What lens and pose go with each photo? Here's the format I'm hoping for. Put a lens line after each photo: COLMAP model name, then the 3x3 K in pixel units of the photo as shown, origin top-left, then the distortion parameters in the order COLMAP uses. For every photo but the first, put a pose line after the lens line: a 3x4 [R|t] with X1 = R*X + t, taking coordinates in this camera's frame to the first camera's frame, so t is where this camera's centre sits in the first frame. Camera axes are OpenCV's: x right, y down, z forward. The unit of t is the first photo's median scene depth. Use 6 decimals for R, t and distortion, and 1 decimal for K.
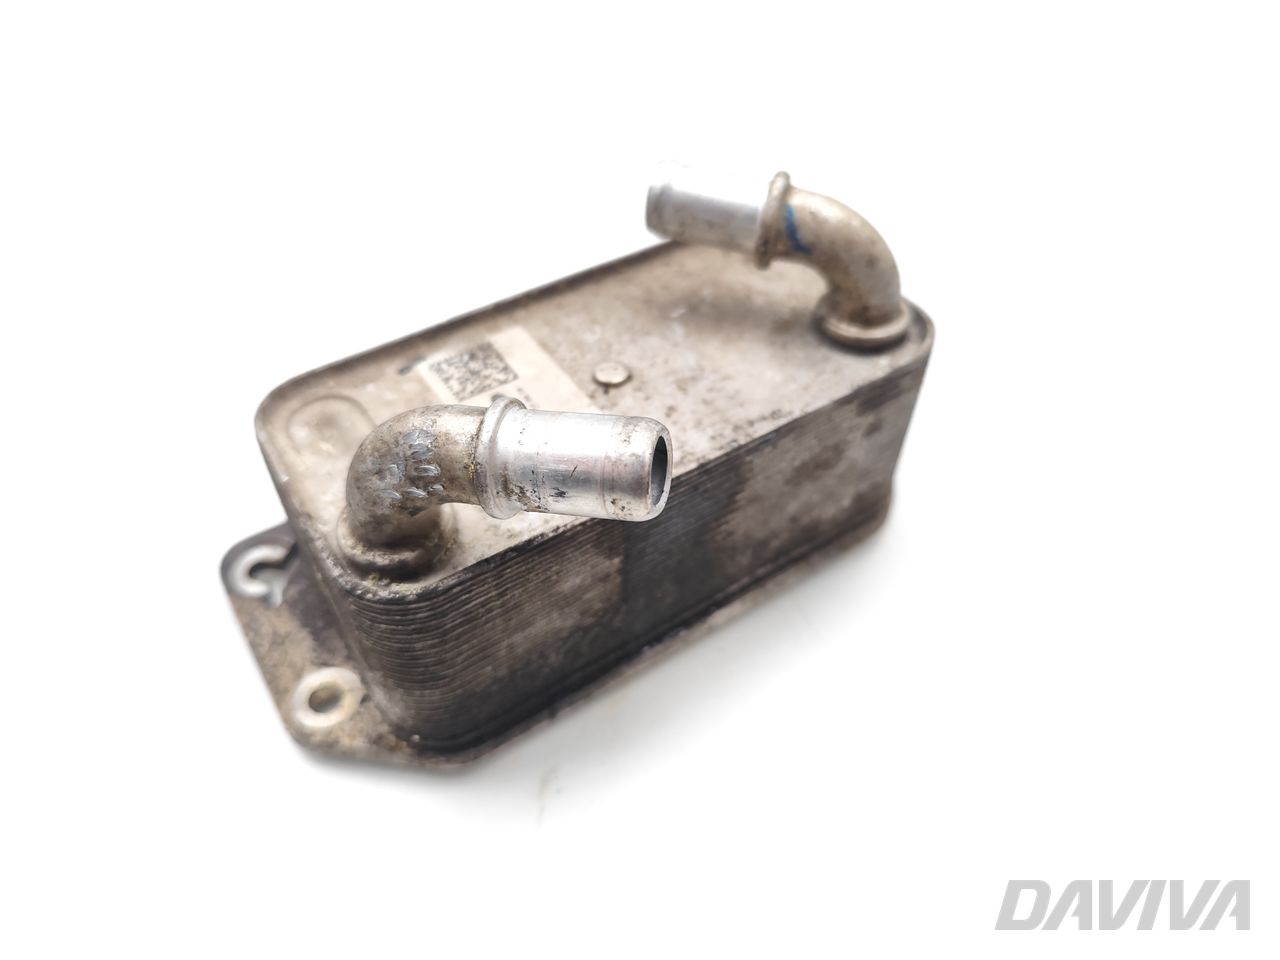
lens RADIAL K [[854.4, 0, 640.0], [0, 854.4, 521.7], [0, 0, 1]] dist [0.029371, -0.002053]
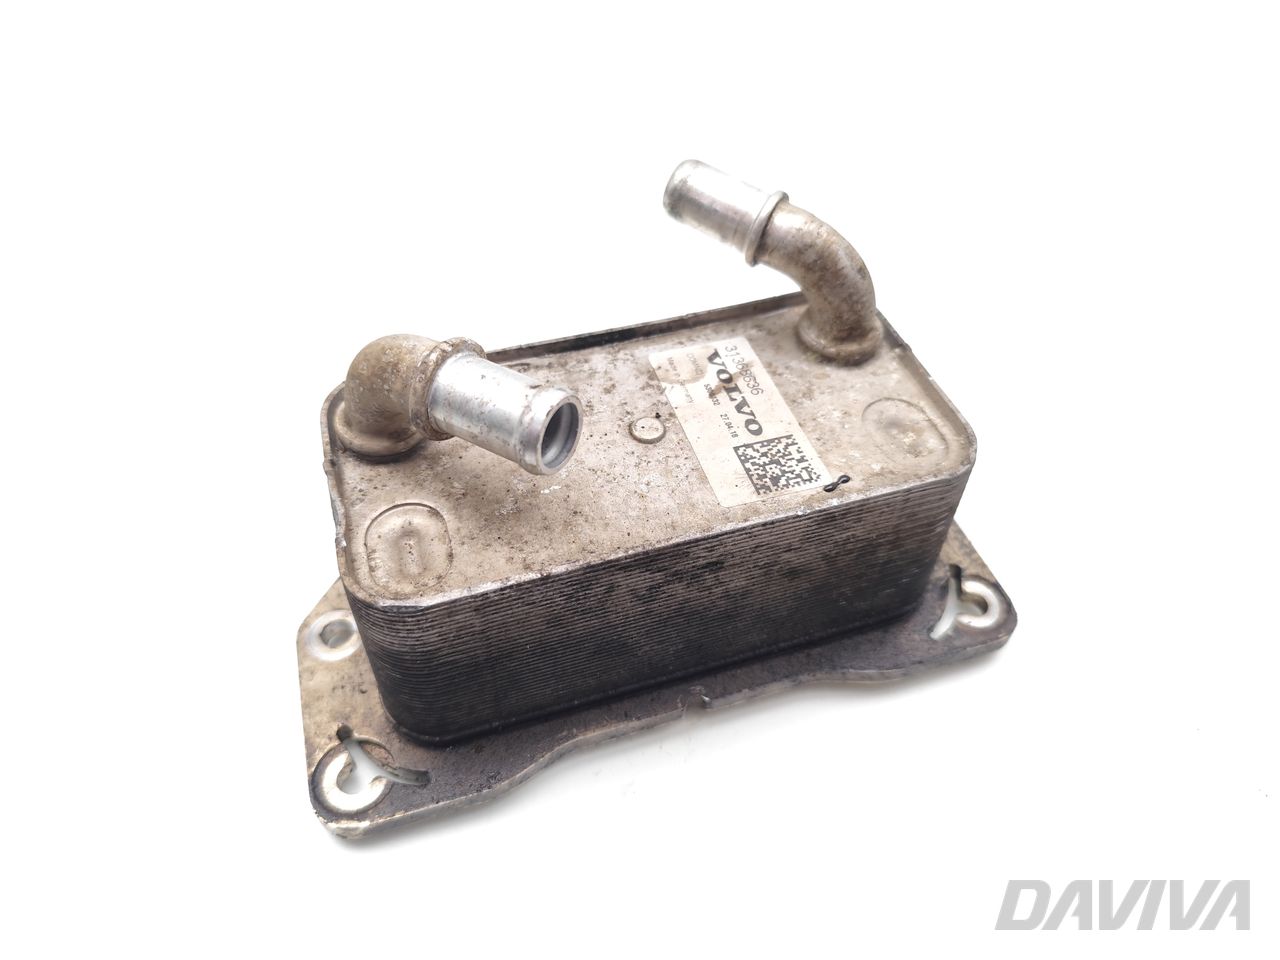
lens RADIAL K [[854.4, 0, 640.0], [0, 854.4, 521.7], [0, 0, 1]] dist [0.029371, -0.002053]
pose [[-0.961411, -0.224149, 0.159521, -0.218619], [0.192429, -0.133475, 0.972191, -1.217774], [-0.196623, 0.965371, 0.171457, 0.934673]]
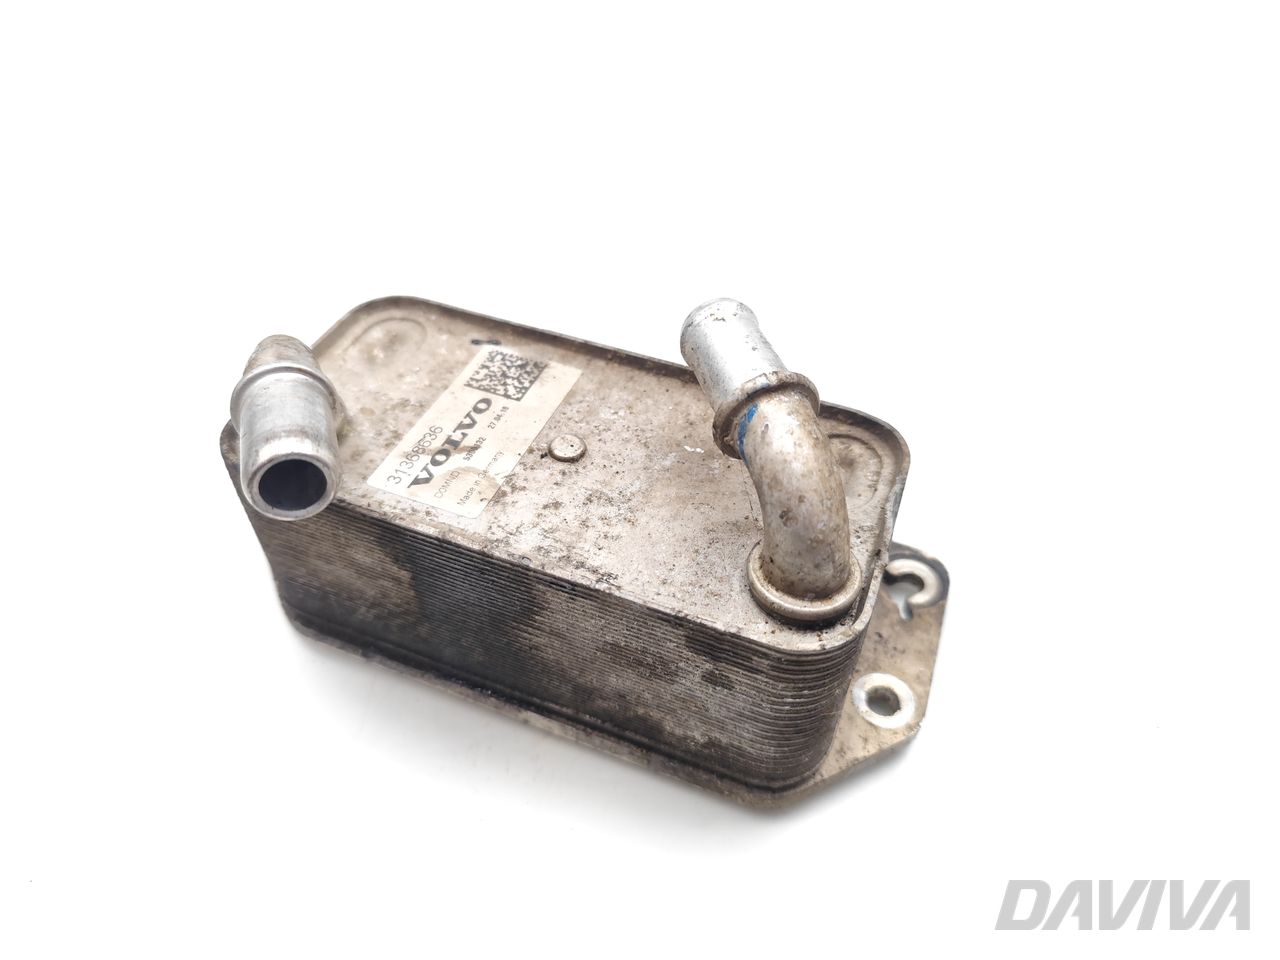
lens RADIAL K [[854.4, 0, 640.0], [0, 854.4, 521.7], [0, 0, 1]] dist [0.029371, -0.002053]
pose [[0.572585, 0.615564, -0.541505, 0.613709], [-0.633513, 0.751450, 0.184347, -0.347499], [0.520391, 0.237496, 0.820237, 0.244156]]
